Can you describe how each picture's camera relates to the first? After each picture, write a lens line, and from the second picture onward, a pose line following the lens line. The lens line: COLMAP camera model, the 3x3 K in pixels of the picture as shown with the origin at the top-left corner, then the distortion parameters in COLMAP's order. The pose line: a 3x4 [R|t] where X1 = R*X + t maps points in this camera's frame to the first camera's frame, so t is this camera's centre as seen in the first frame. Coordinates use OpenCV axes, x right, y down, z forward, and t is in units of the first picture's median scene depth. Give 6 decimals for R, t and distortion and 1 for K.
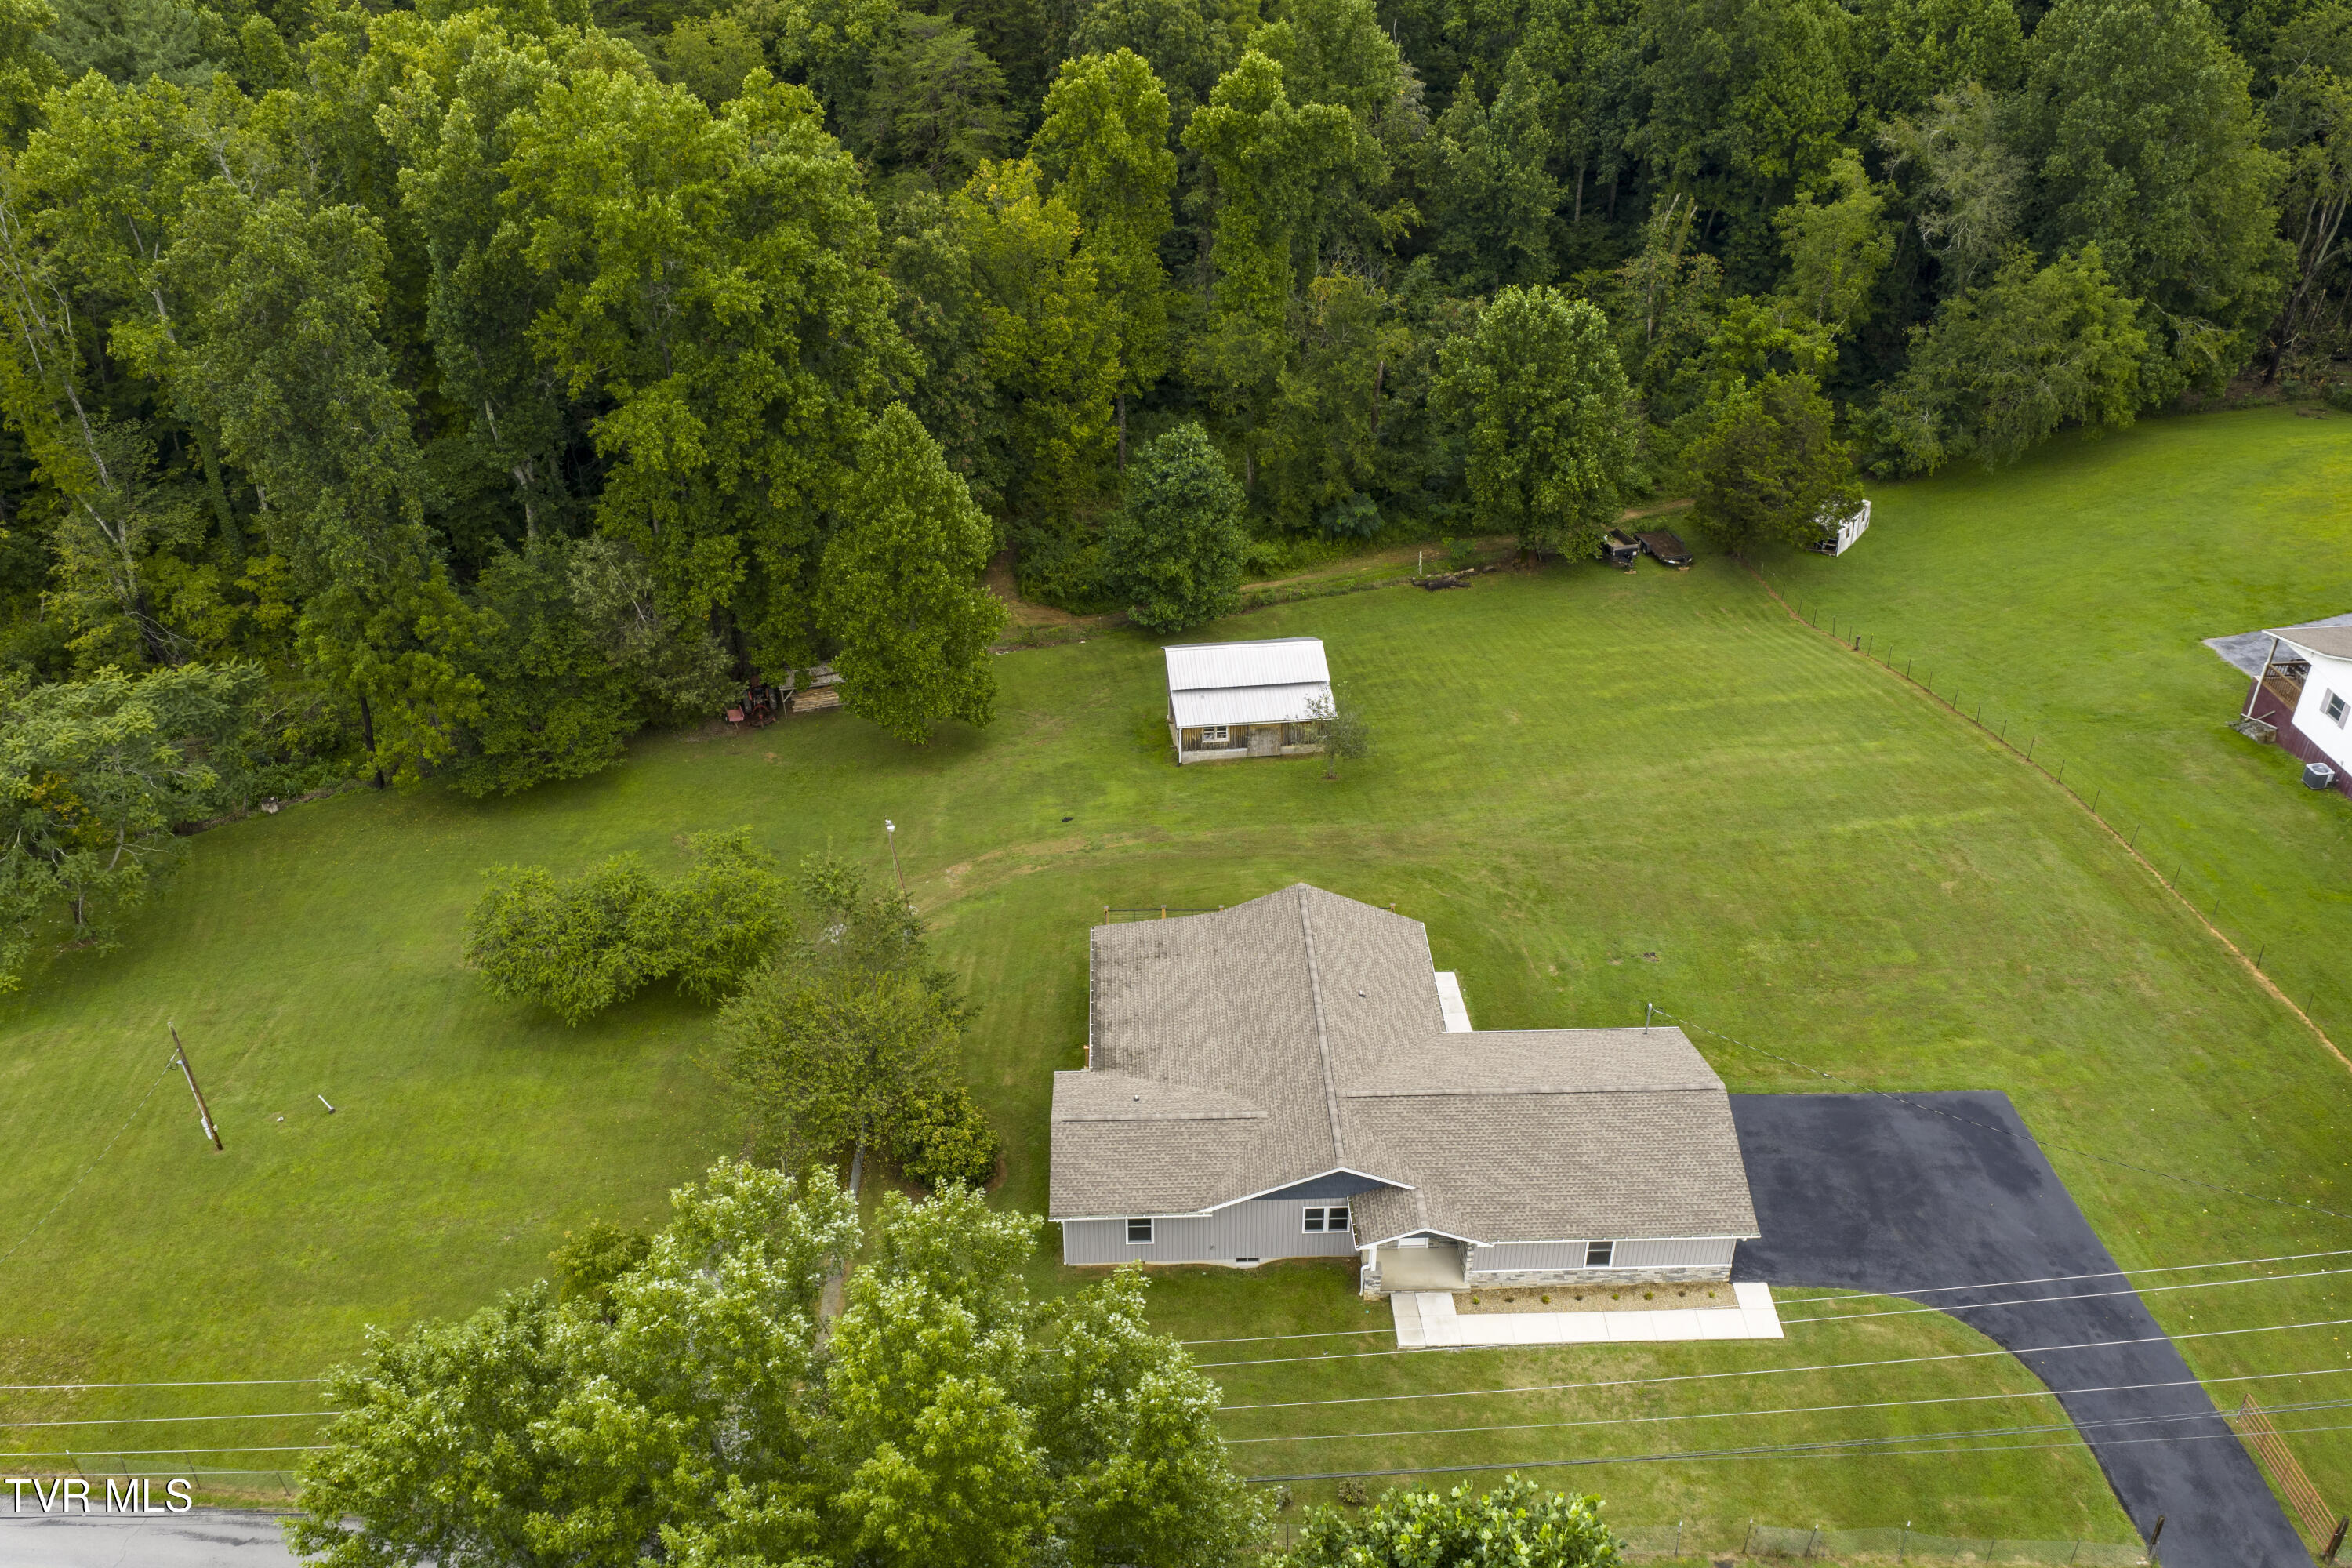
lens RADIAL K [[1940.5, 0, 1180.1], [0, 1940.5, 785.4], [0, 0, 1]] dist [0.026191, -0.039340]
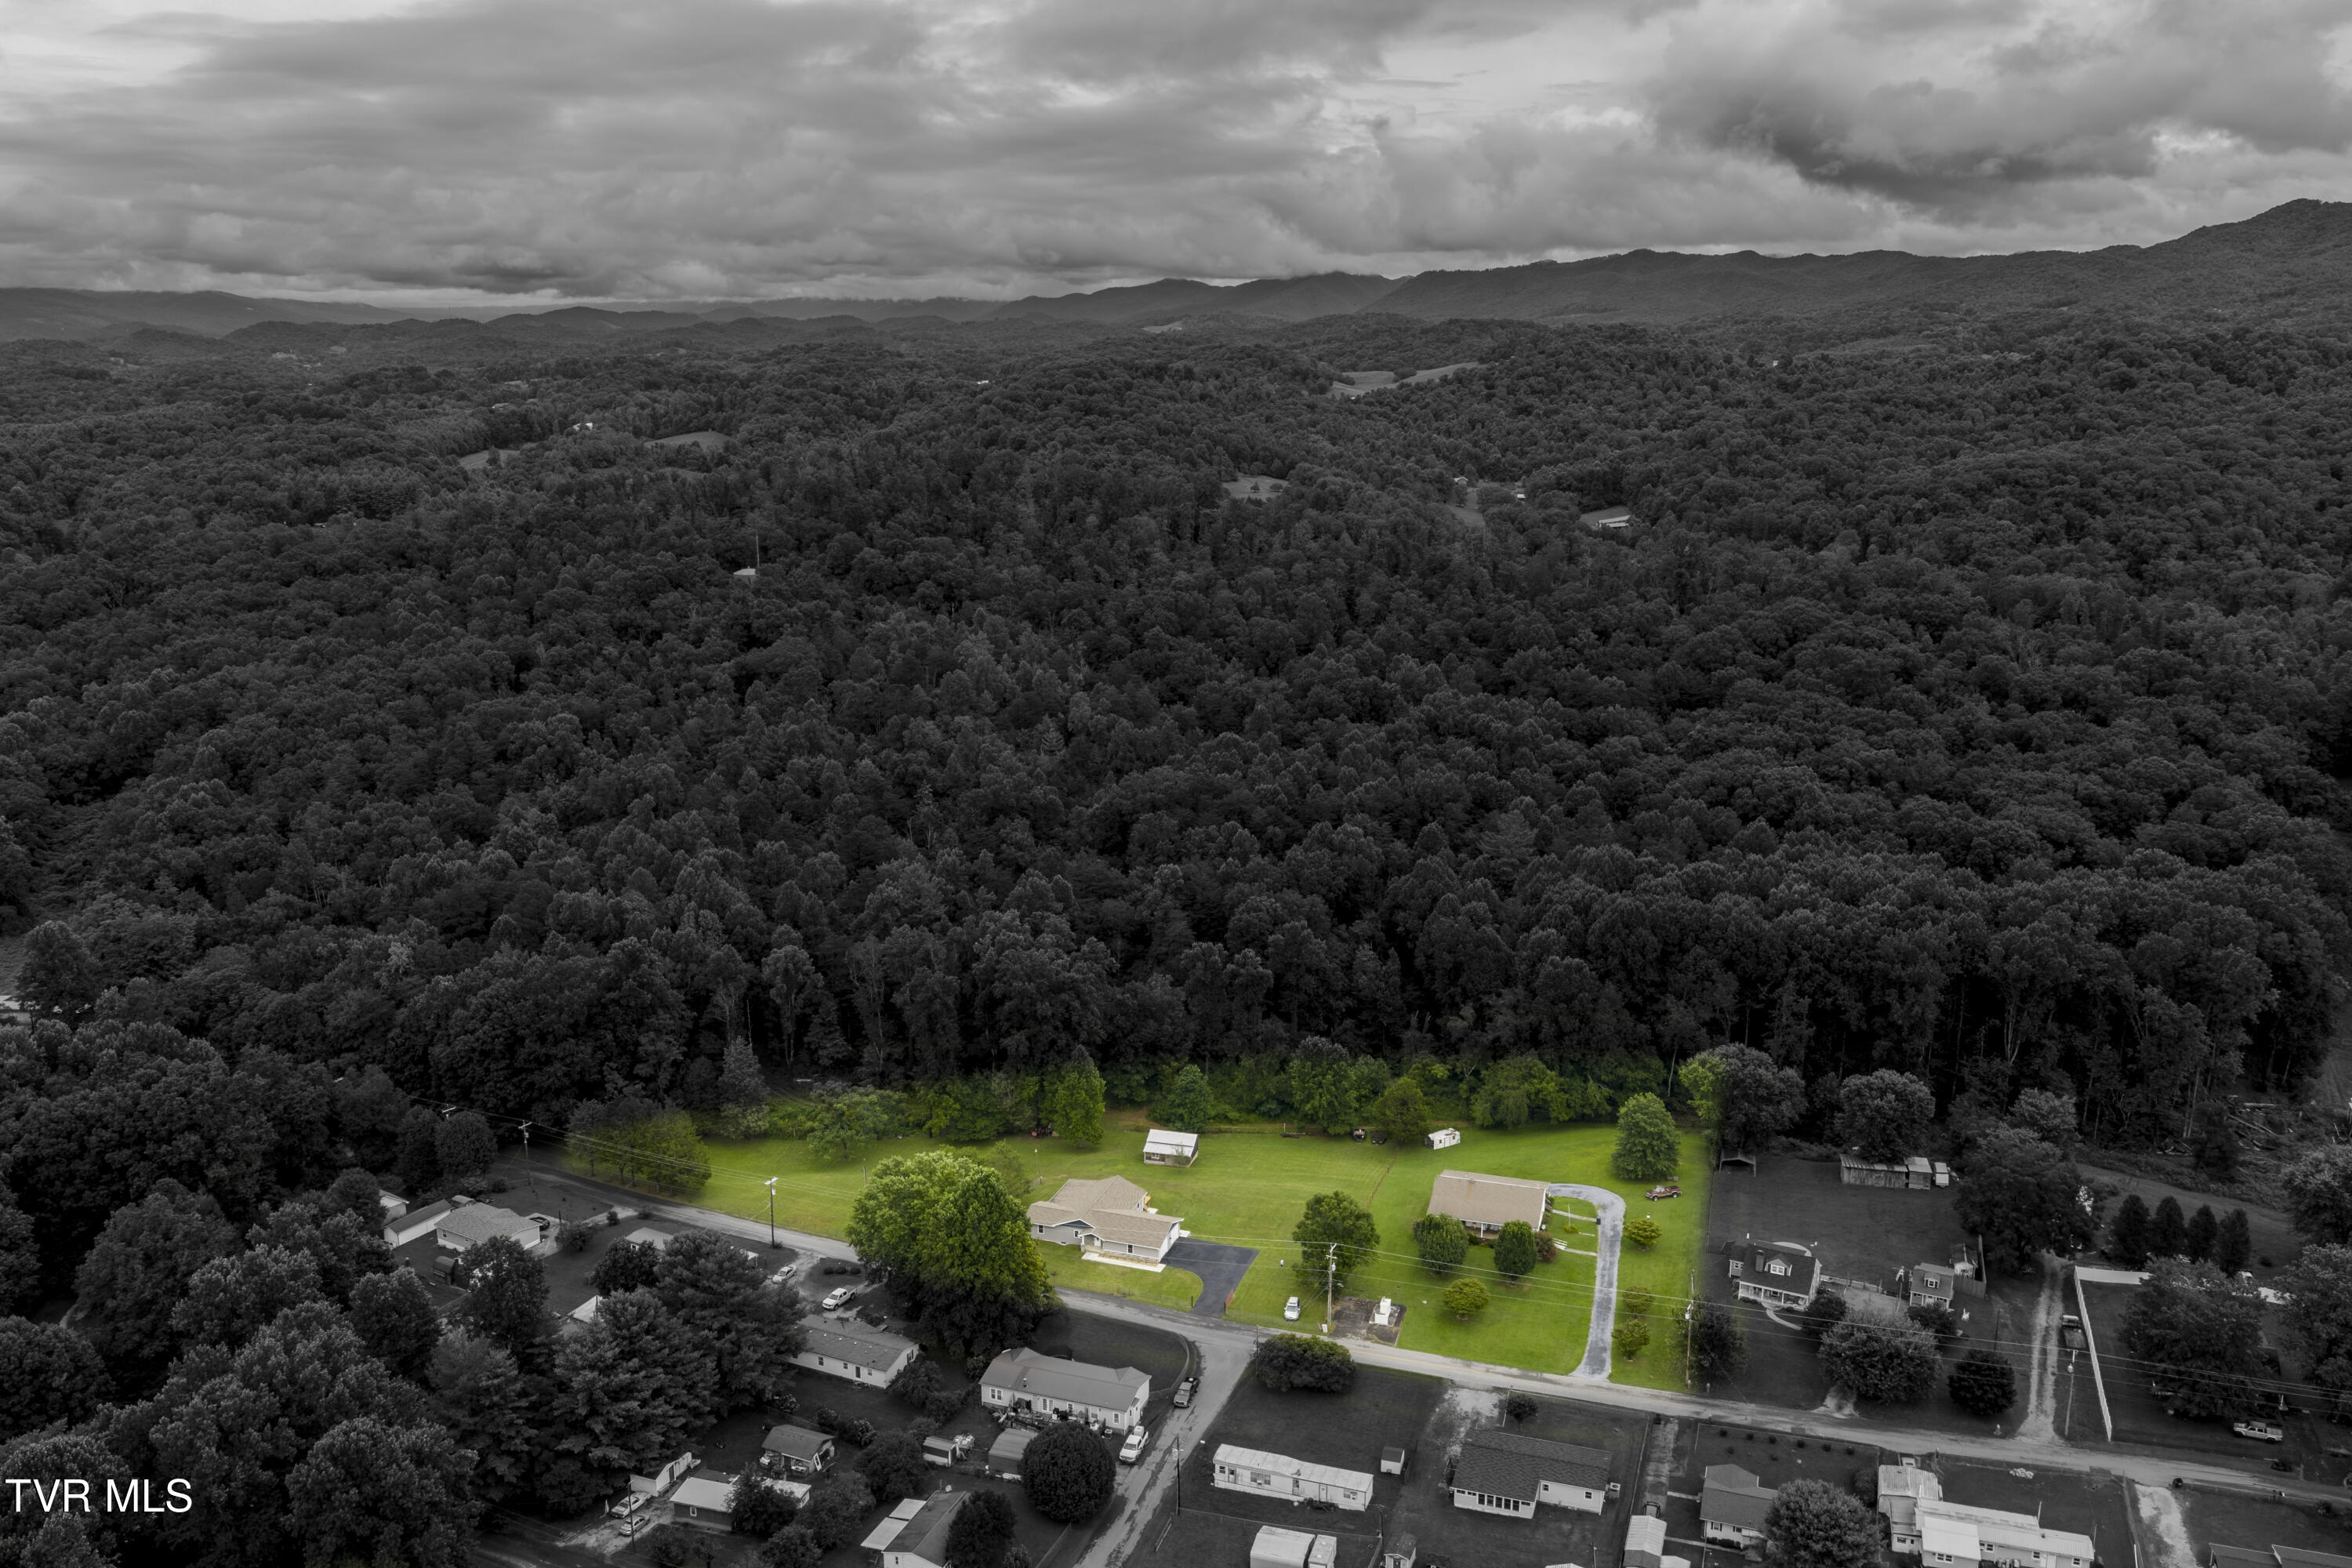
lens RADIAL K [[1940.5, 0, 1180.1], [0, 1940.5, 785.4], [0, 0, 1]] dist [0.026191, -0.039340]
pose [[0.931415, 0.088642, -0.353000, 1.285715], [-0.198093, 0.937114, -0.287362, 0.356910], [0.305328, 0.337580, 0.890401, -2.361873]]
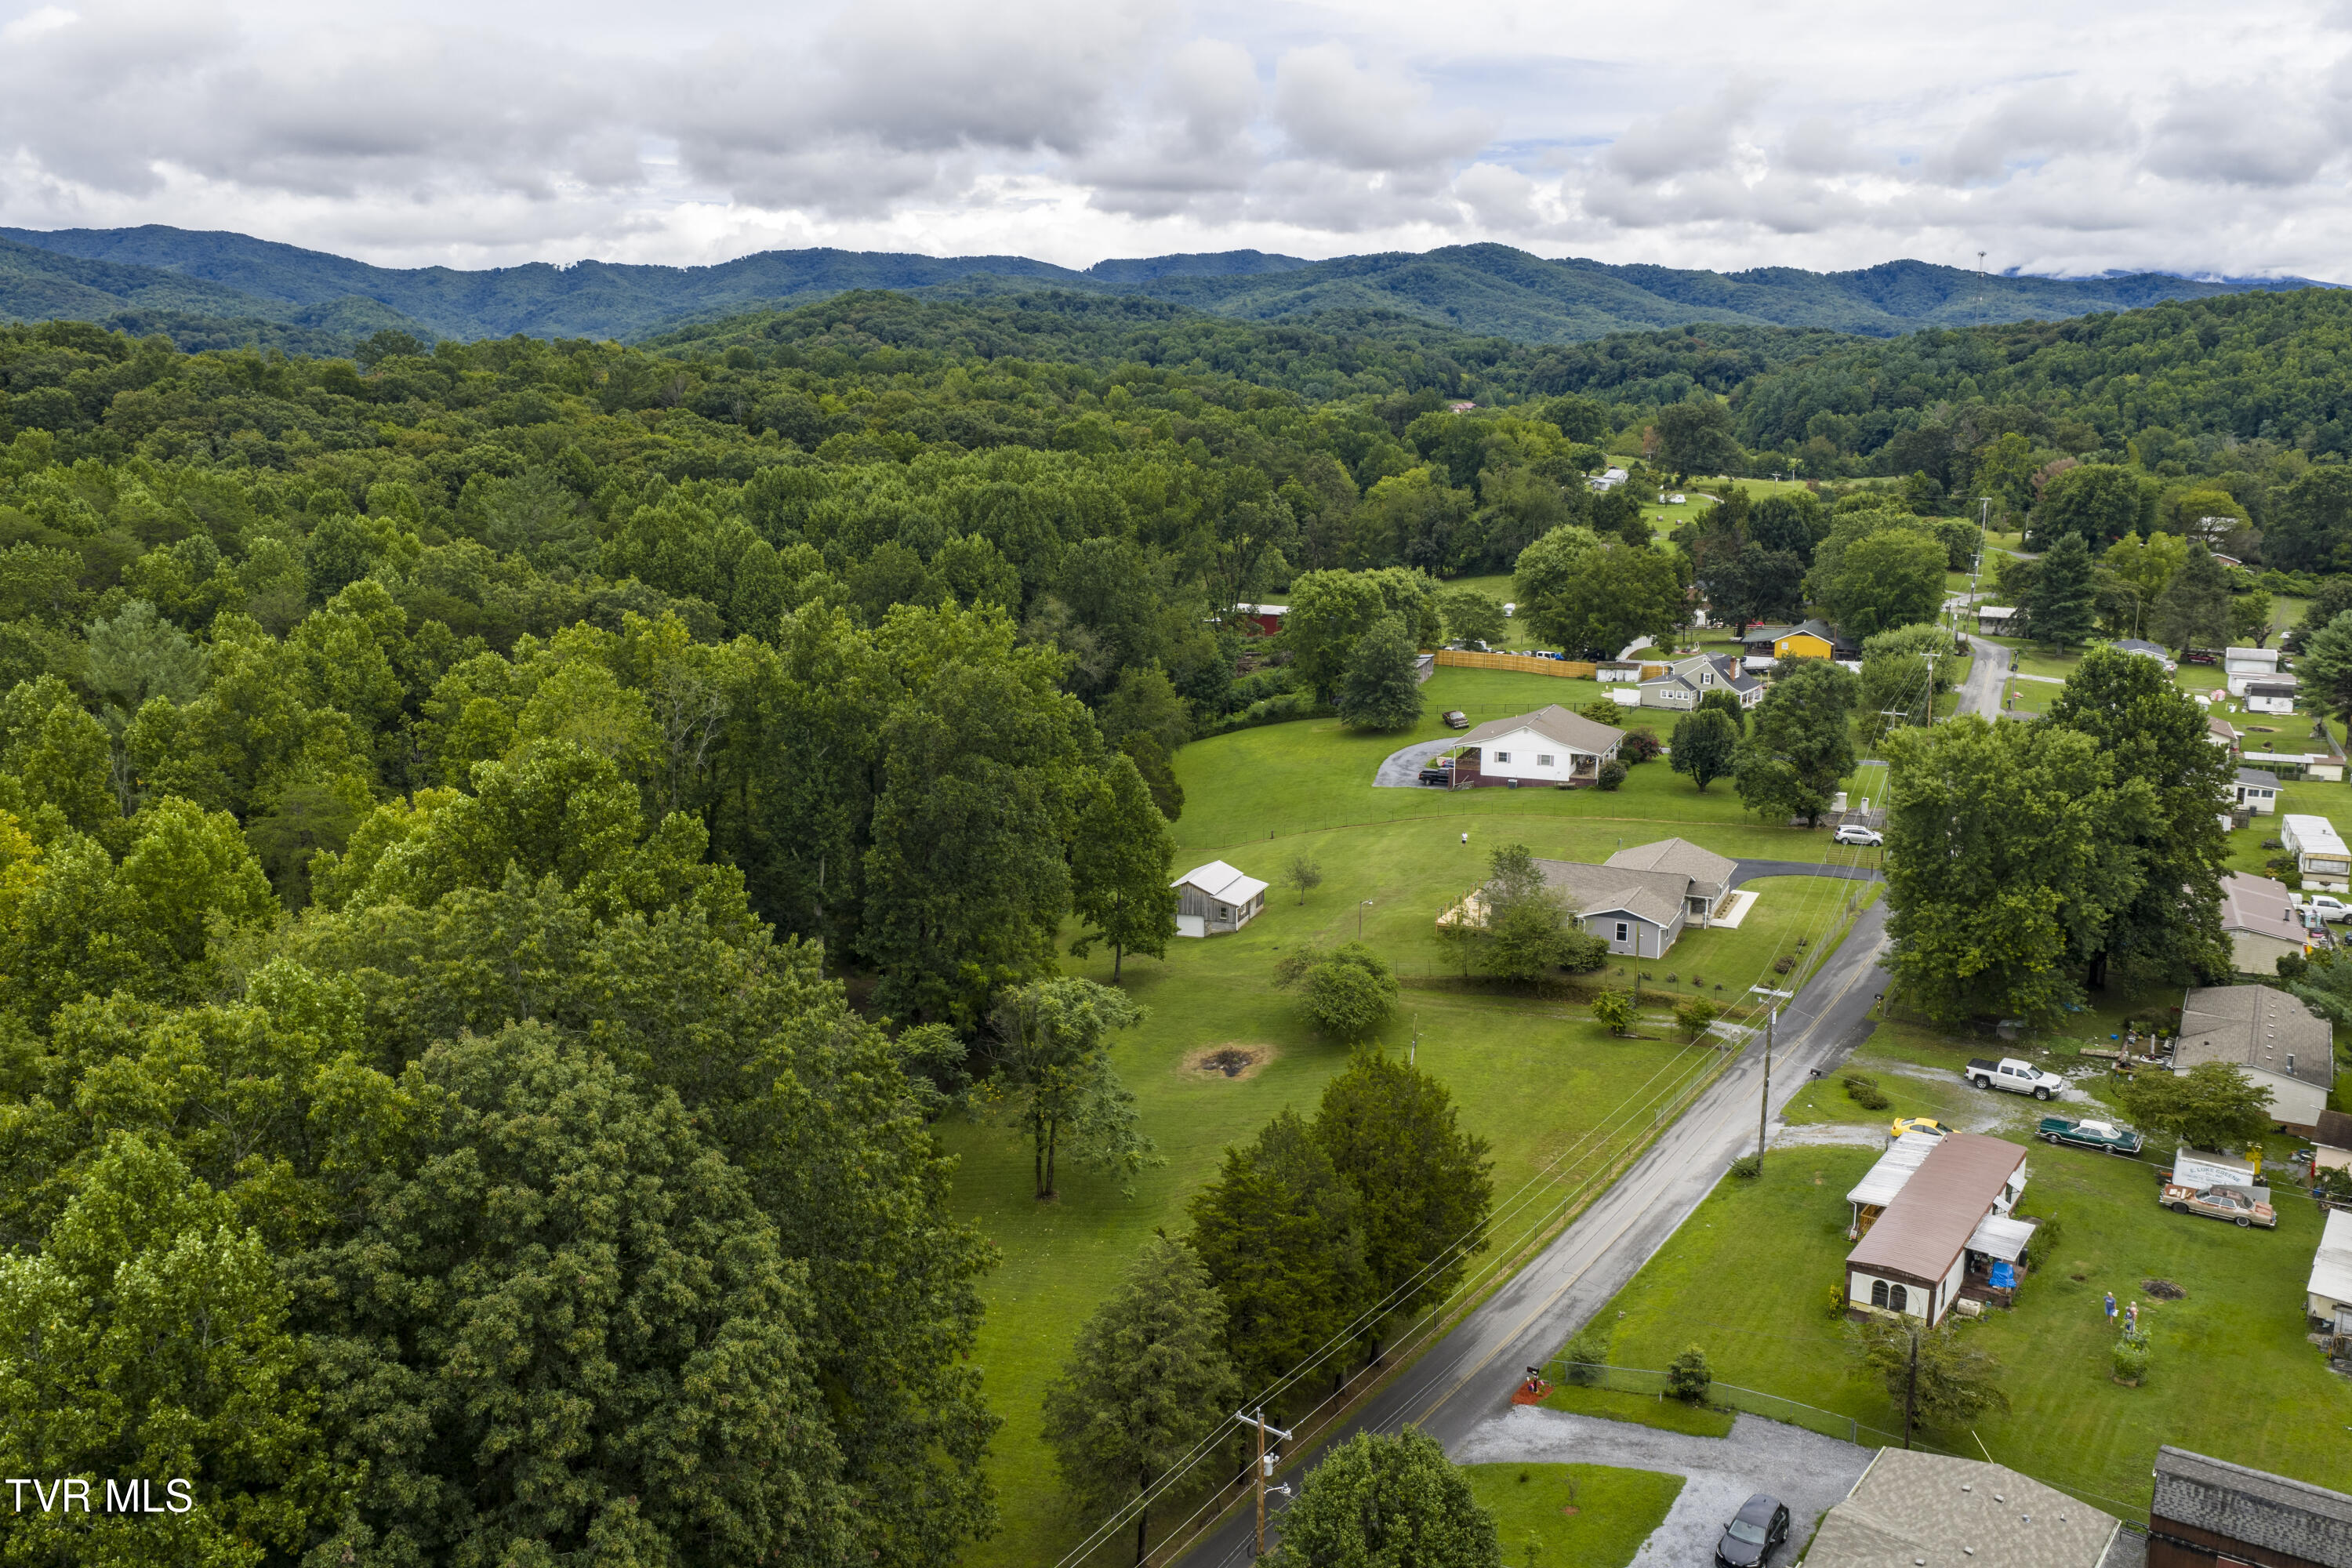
lens RADIAL K [[1940.5, 0, 1180.1], [0, 1940.5, 785.4], [0, 0, 1]] dist [0.026191, -0.039340]
pose [[0.446982, -0.173804, 0.877496, -1.671516], [0.478184, 0.875451, -0.070180, -0.030874], [-0.756007, 0.450974, 0.474421, 0.178336]]
